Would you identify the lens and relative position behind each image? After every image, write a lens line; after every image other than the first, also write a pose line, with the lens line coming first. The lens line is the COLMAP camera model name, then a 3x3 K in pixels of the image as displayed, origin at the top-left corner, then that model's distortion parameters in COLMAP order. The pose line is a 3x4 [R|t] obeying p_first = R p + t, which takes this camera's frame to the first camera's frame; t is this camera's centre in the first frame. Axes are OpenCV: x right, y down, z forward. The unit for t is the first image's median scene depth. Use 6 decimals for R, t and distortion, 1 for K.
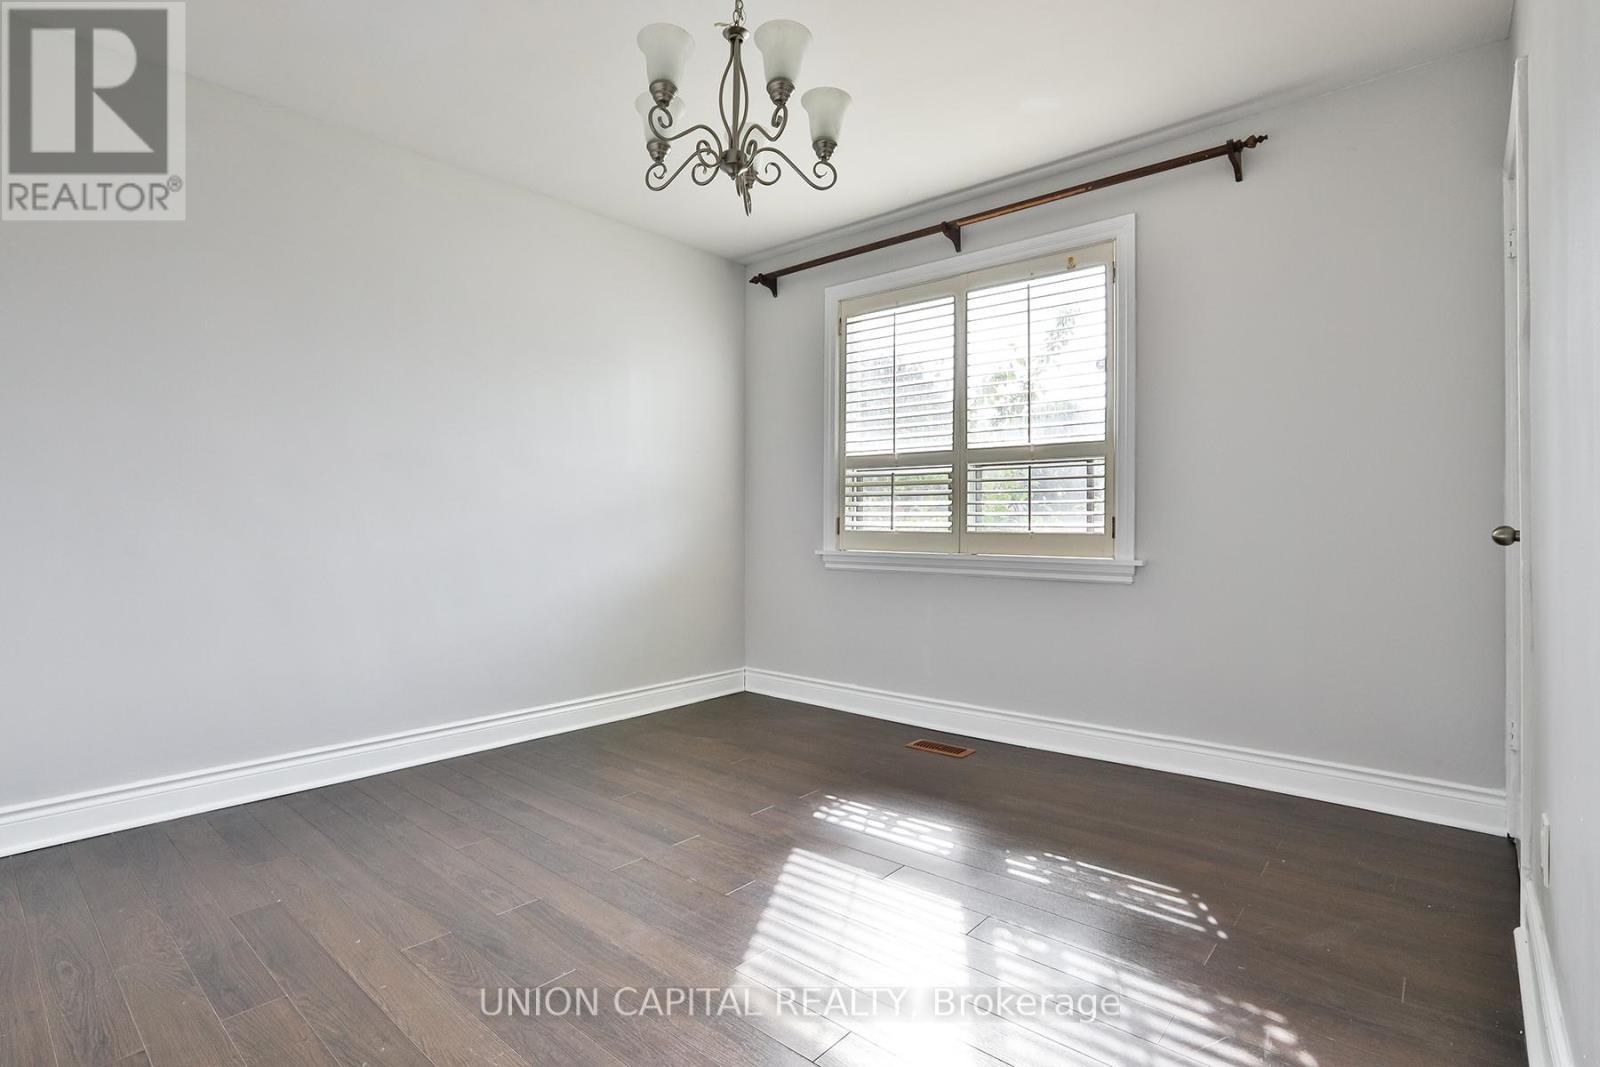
lens RADIAL K [[778.4, 0, 796.4], [0, 778.4, 519.3], [0, 0, 1]] dist [-0.001776, 0.000389]
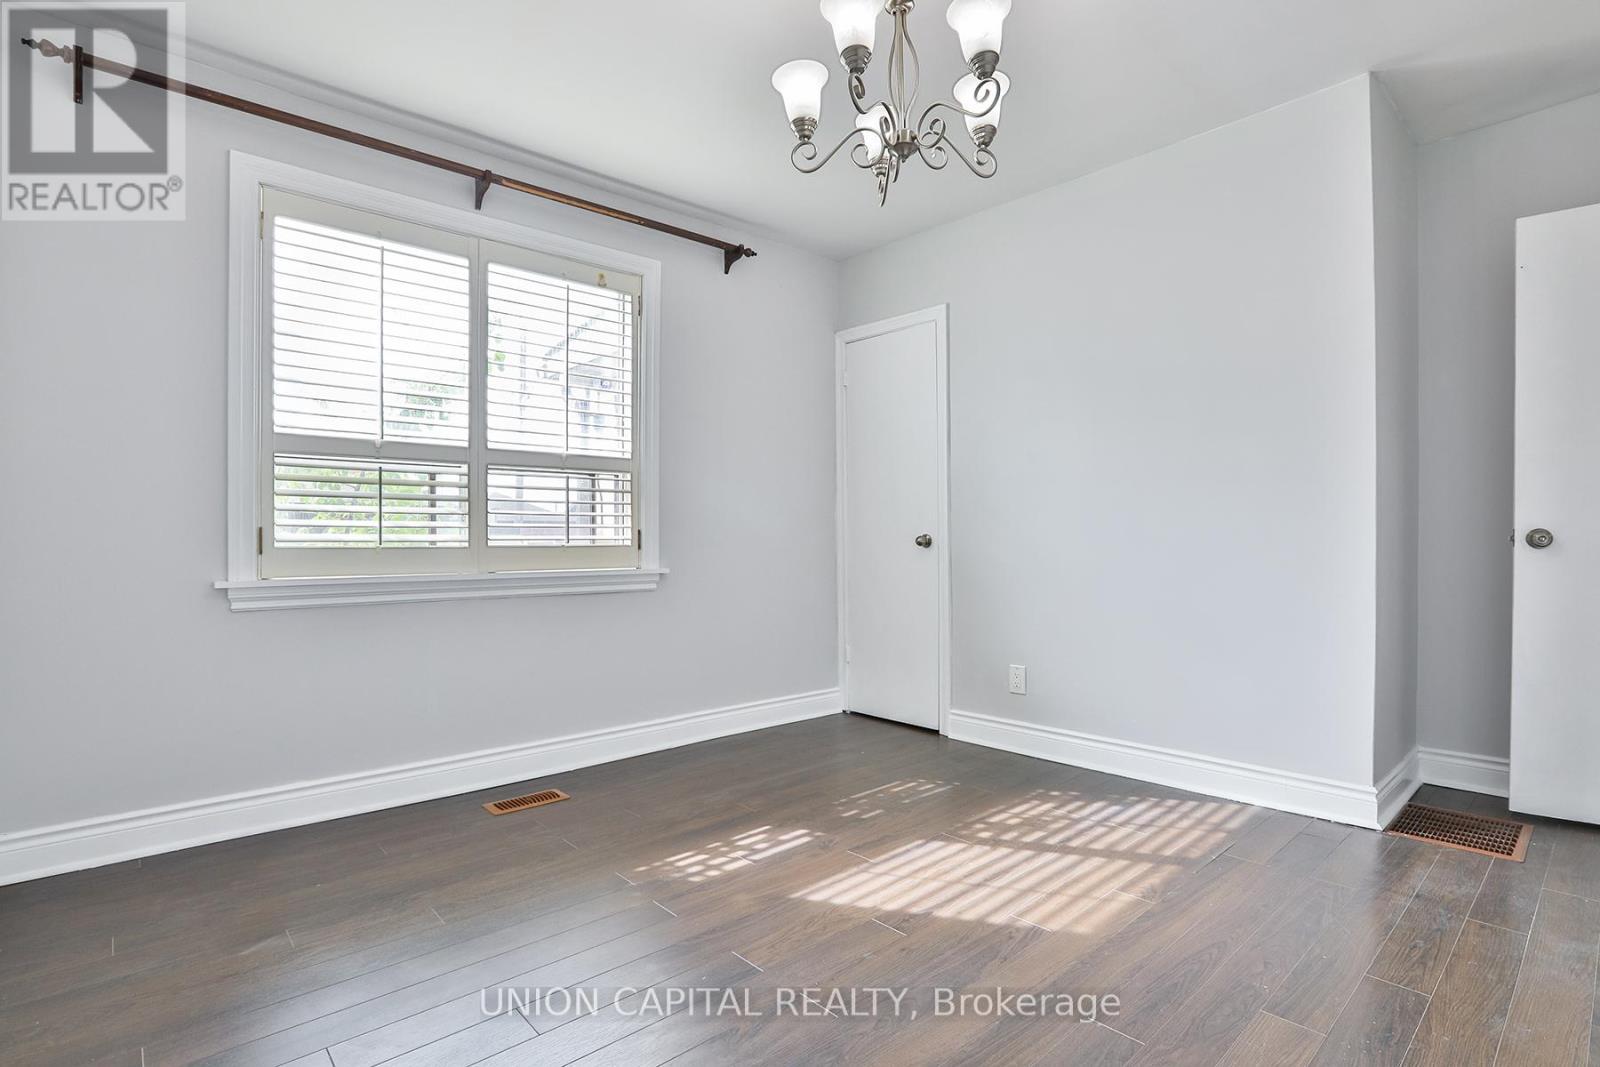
lens RADIAL K [[788.9, 0, 800.0], [0, 788.9, 533.5], [0, 0, 1]] dist [-0.041364, 0.000103]
pose [[0.130734, -0.002630, 0.991414, -0.645759], [-0.006189, 0.999975, 0.003469, -0.003019], [-0.991398, -0.006590, 0.130715, 0.620939]]
